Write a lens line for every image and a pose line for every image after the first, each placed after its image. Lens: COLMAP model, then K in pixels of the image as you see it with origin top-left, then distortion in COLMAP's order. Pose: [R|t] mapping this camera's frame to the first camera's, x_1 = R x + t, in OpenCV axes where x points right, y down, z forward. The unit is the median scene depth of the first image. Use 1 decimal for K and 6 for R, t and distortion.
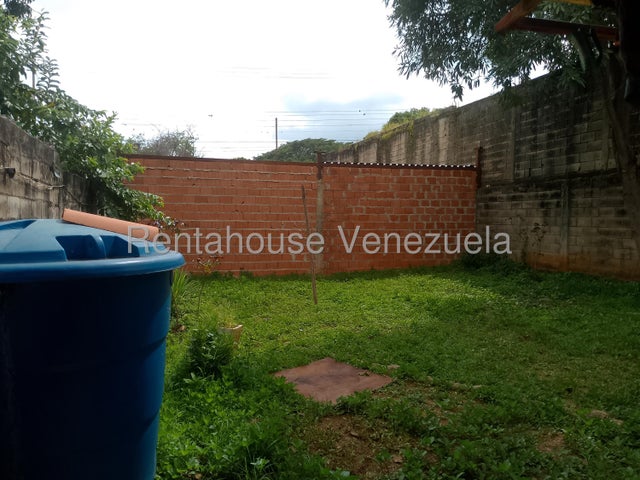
lens RADIAL K [[512.7, 0, 320.0], [0, 512.7, 240.0], [0, 0, 1]] dist [0.116555, -0.175187]
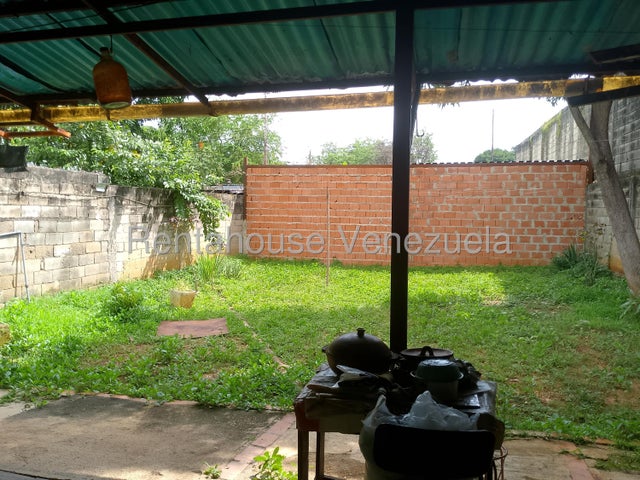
lens RADIAL K [[516.0, 0, 317.1], [0, 516.0, 238.0], [0, 0, 1]] dist [0.115418, -0.183608]
pose [[0.865412, 0.033633, -0.499931, 0.479473], [-0.028644, 0.999434, 0.017654, -0.010043], [0.500241, -0.000958, 0.865885, -0.056655]]
